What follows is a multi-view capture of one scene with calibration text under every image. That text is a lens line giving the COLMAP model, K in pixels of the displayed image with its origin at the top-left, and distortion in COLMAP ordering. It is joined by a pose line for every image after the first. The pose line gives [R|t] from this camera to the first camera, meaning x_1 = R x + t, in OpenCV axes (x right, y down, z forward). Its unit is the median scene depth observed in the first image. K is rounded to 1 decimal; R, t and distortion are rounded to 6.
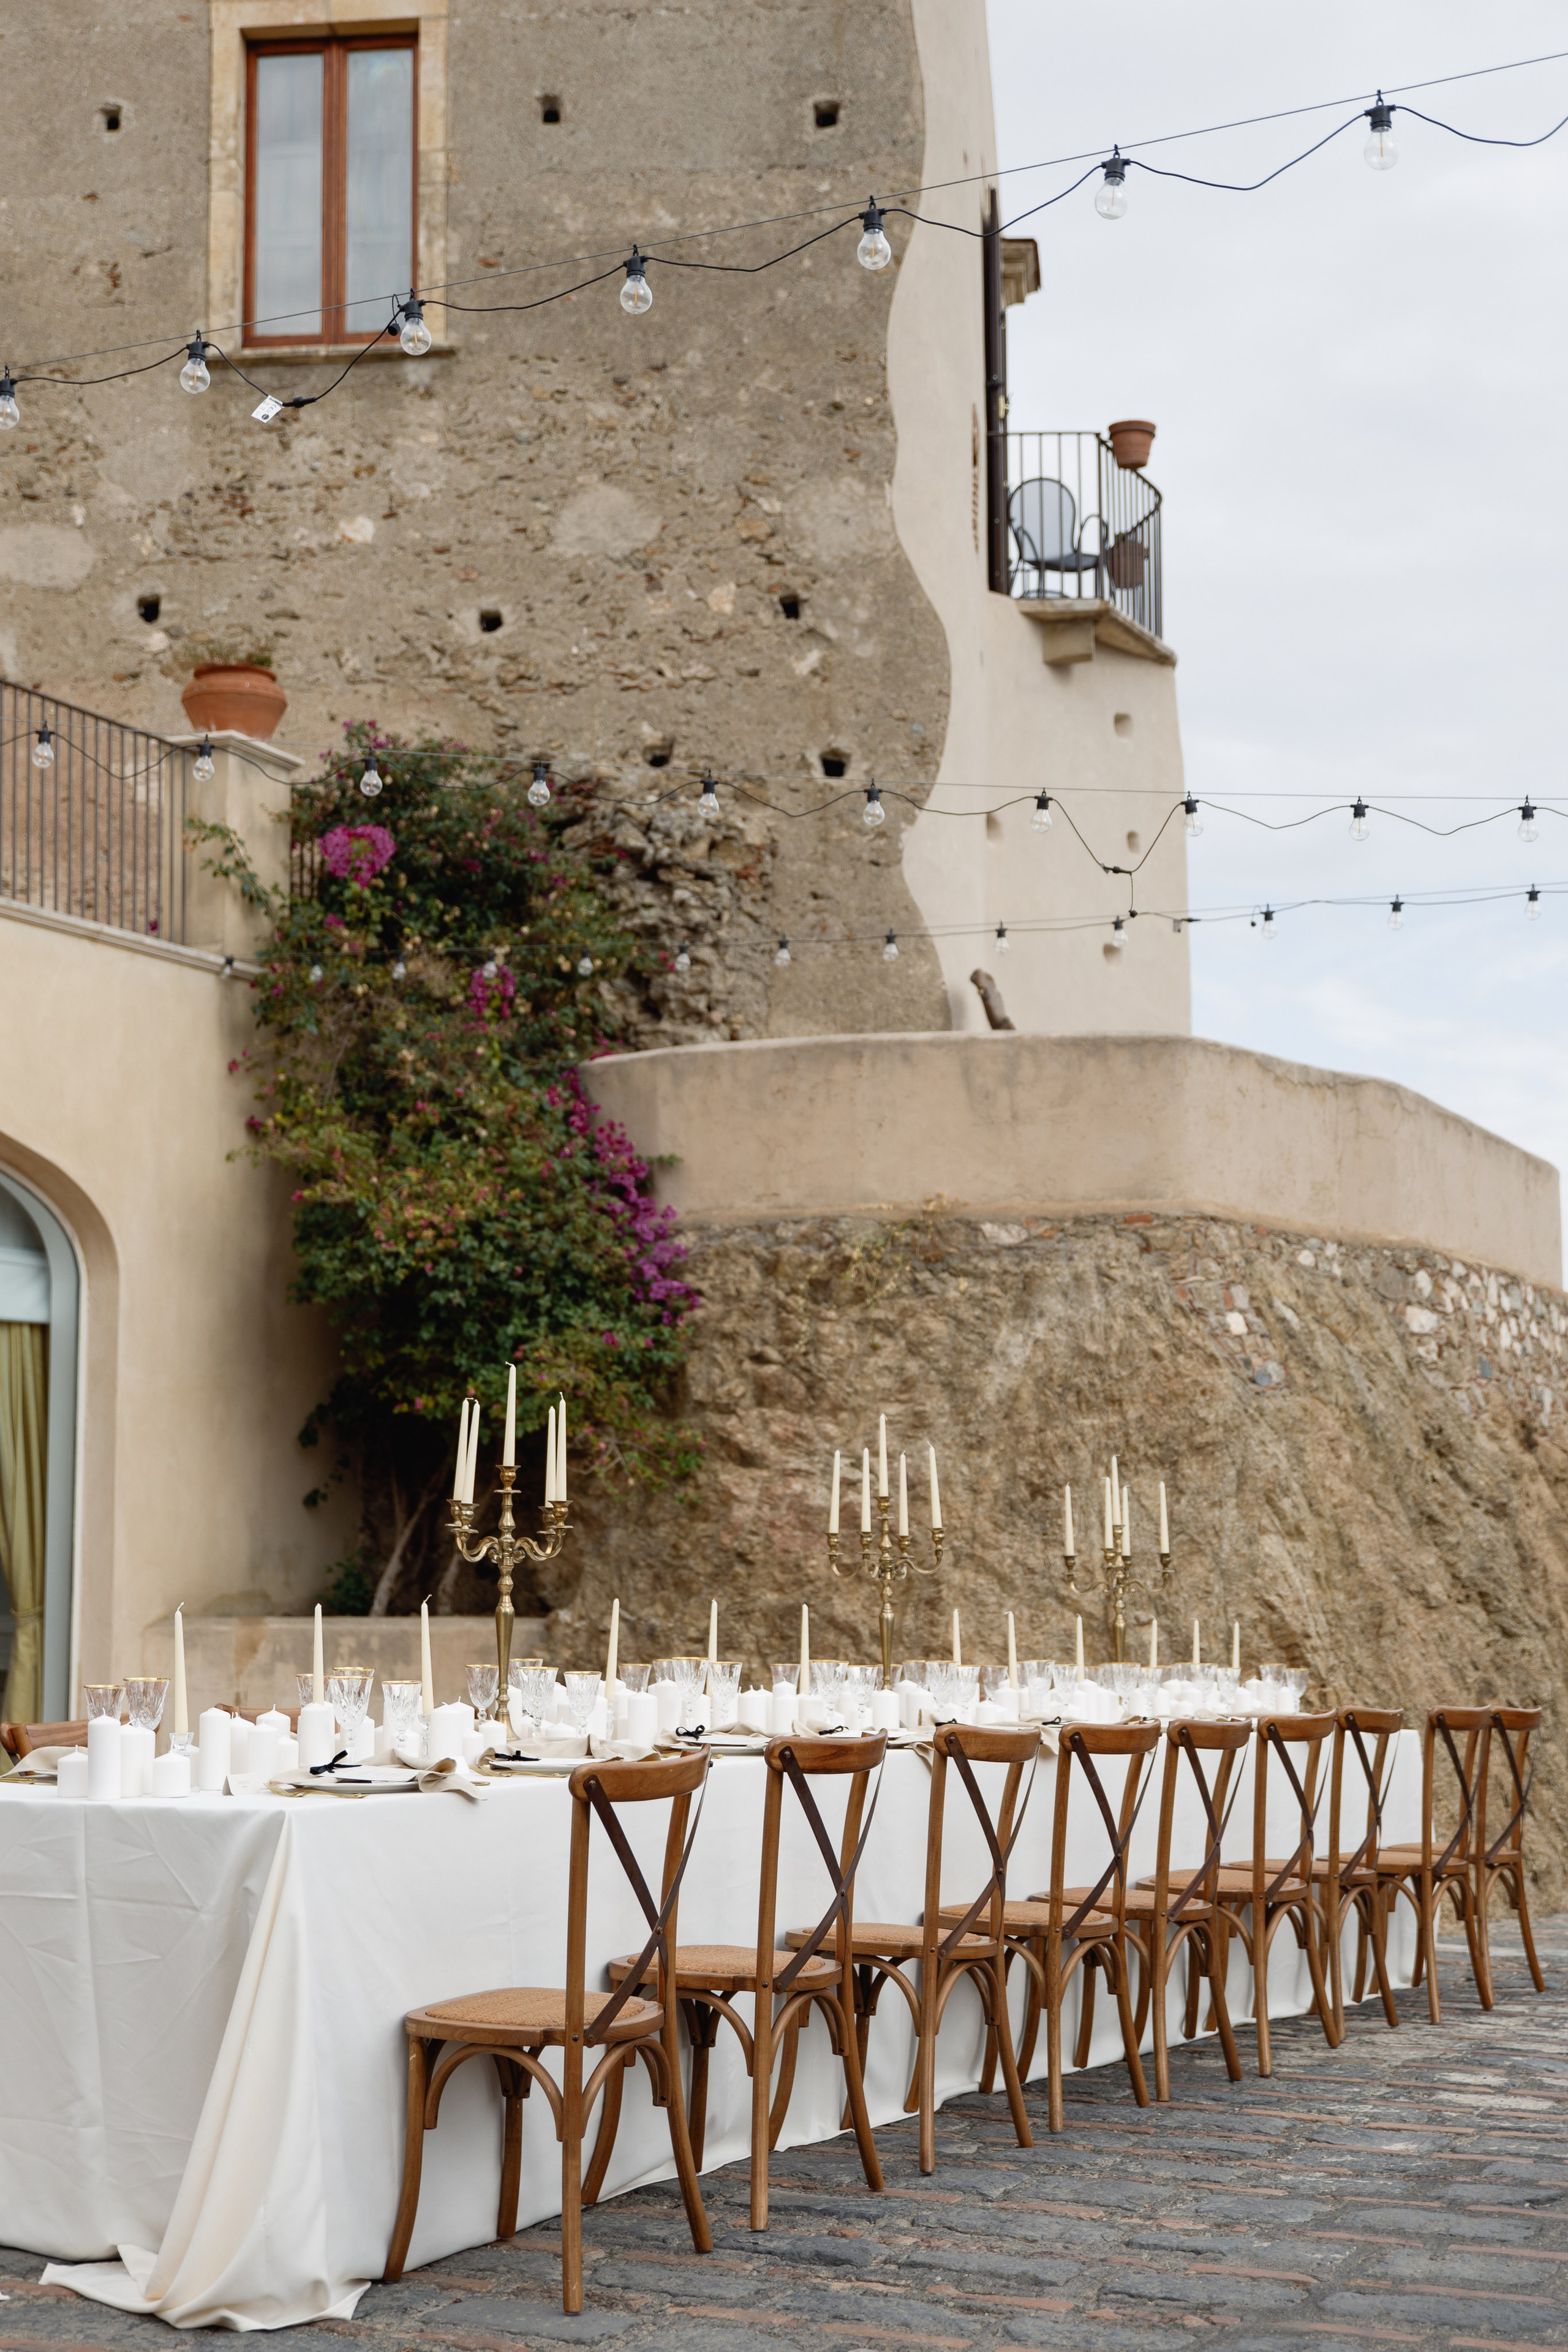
lens RADIAL K [[3227.2, 0, 784.0], [0, 3227.2, 1176.0], [0, 0, 1]] dist [0.013702, 0.003152]
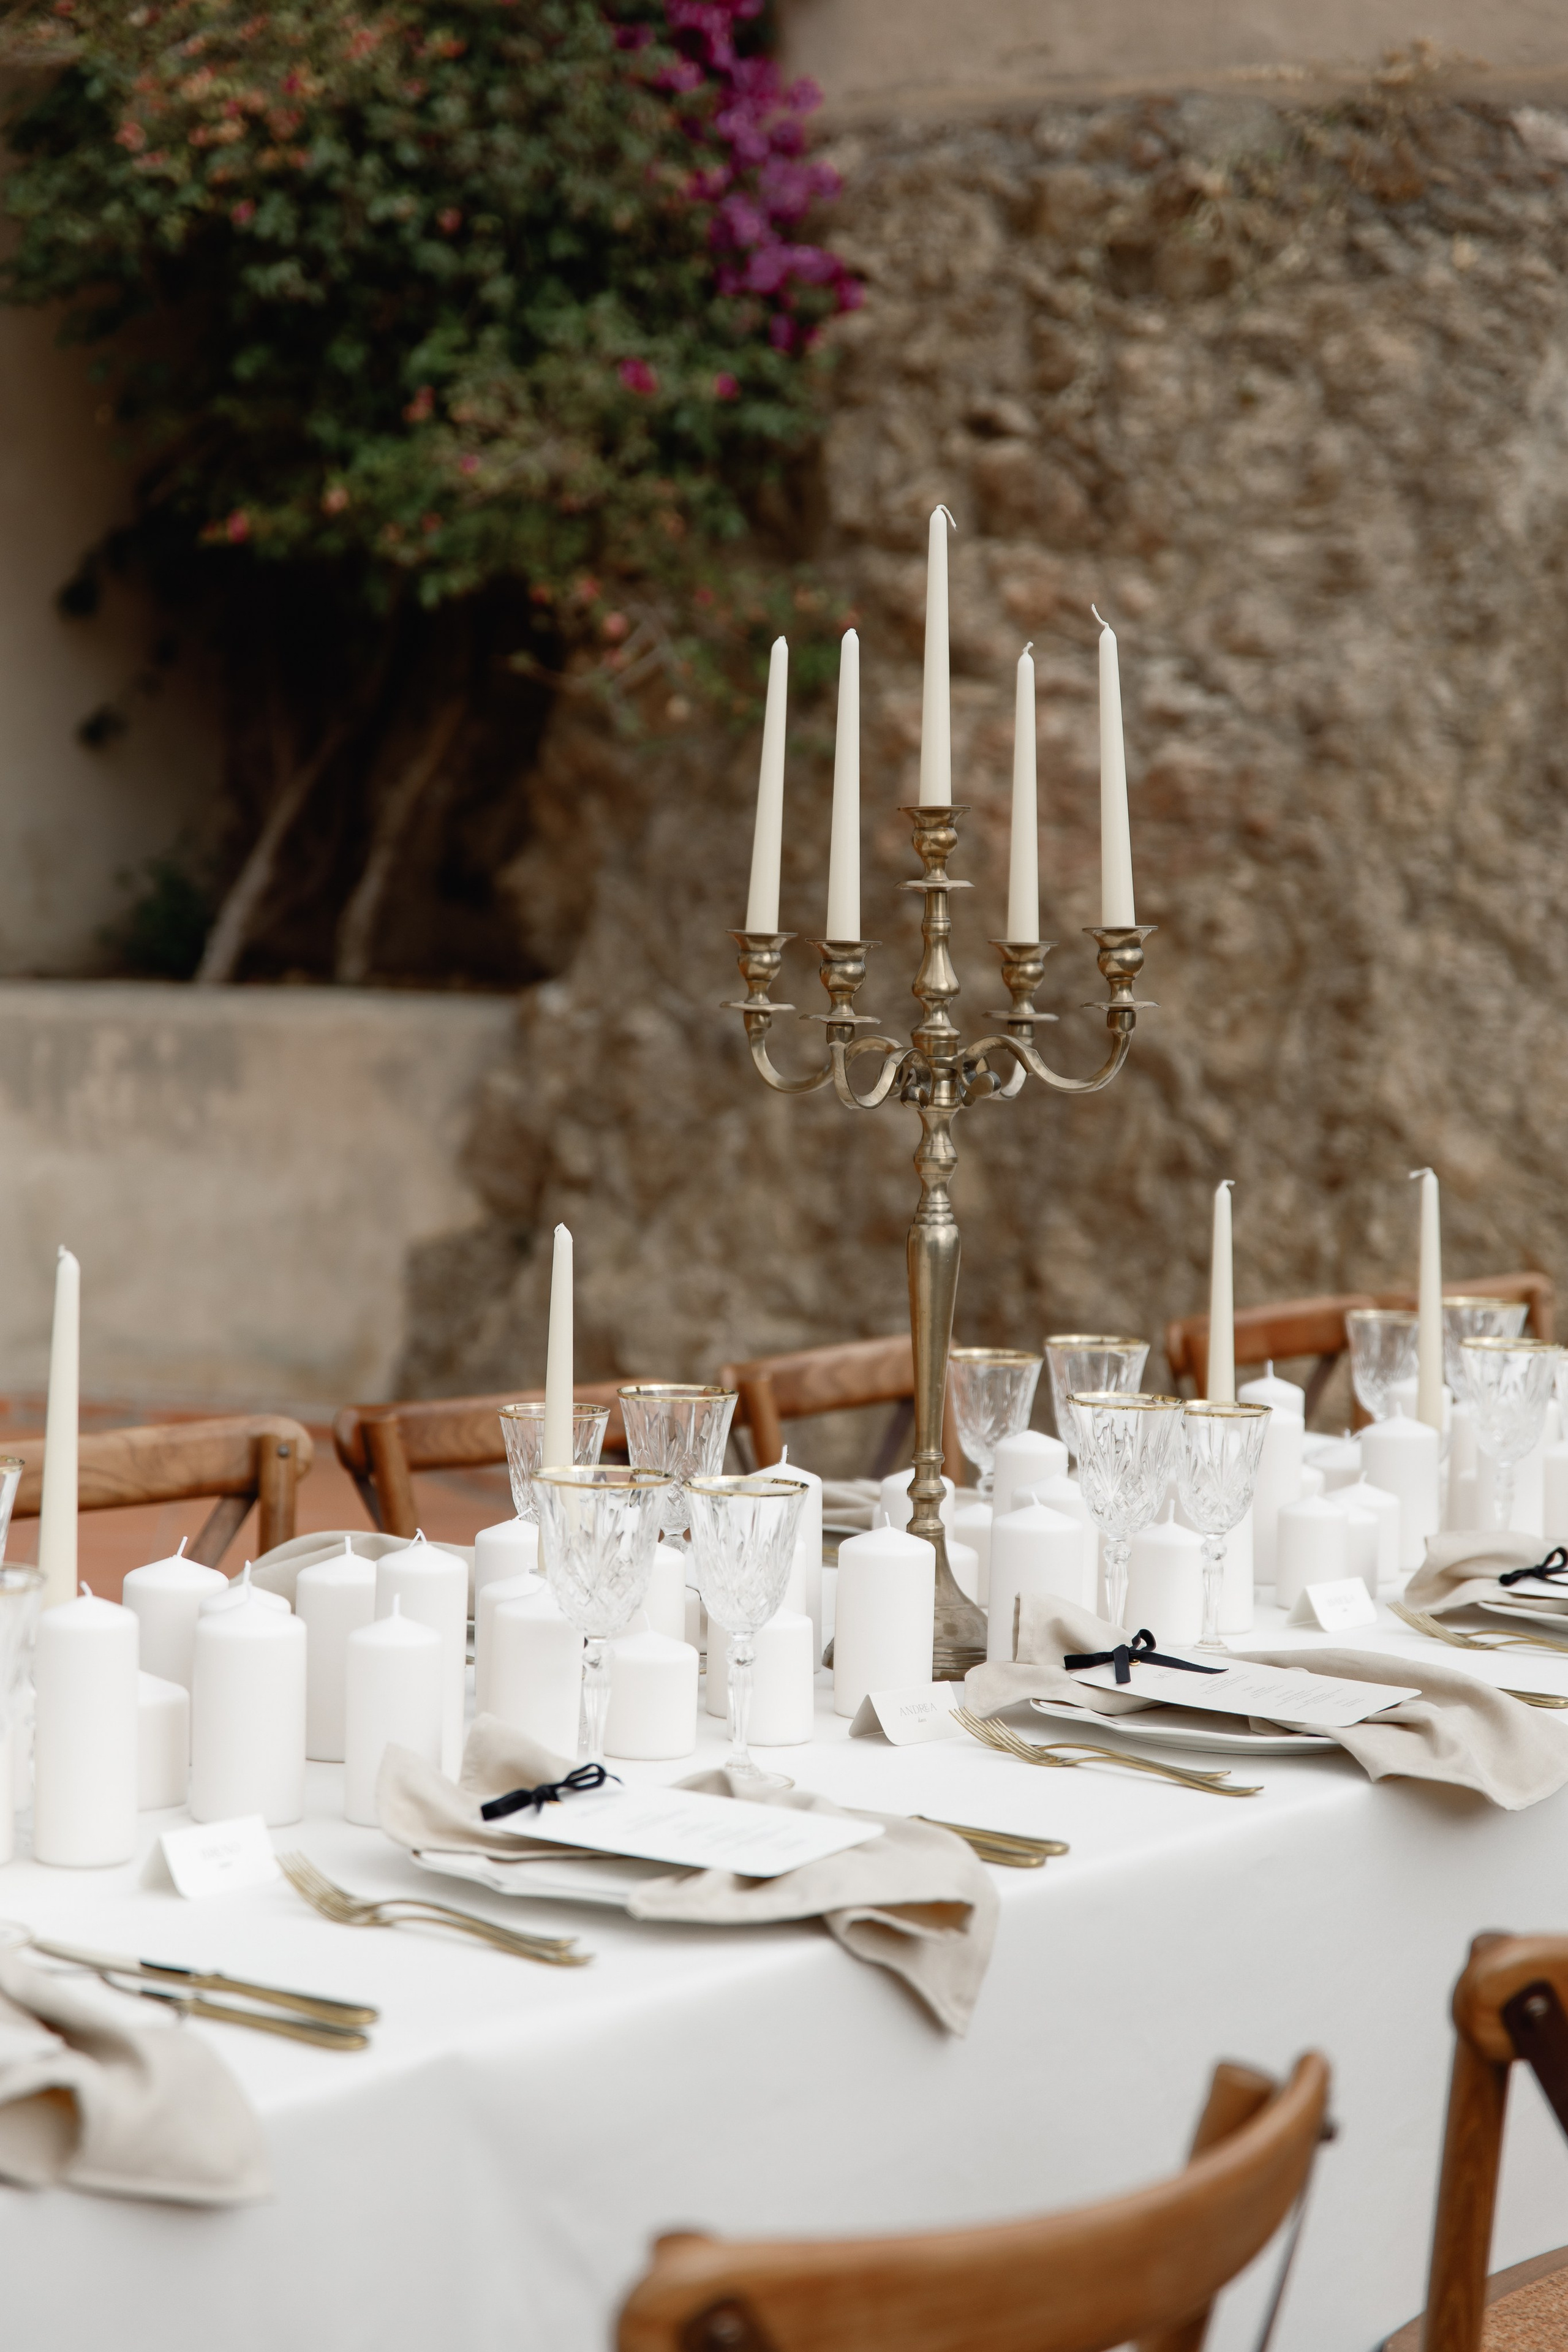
lens RADIAL K [[4563.7, 0, 784.0], [0, 4563.7, 1176.0], [0, 0, 1]] dist [0.125372, -1.216266]
pose [[0.992836, 0.026599, -0.116489, 0.039681], [-0.002762, 0.979757, 0.200170, 0.031965], [0.119455, -0.198414, 0.972812, 0.376114]]
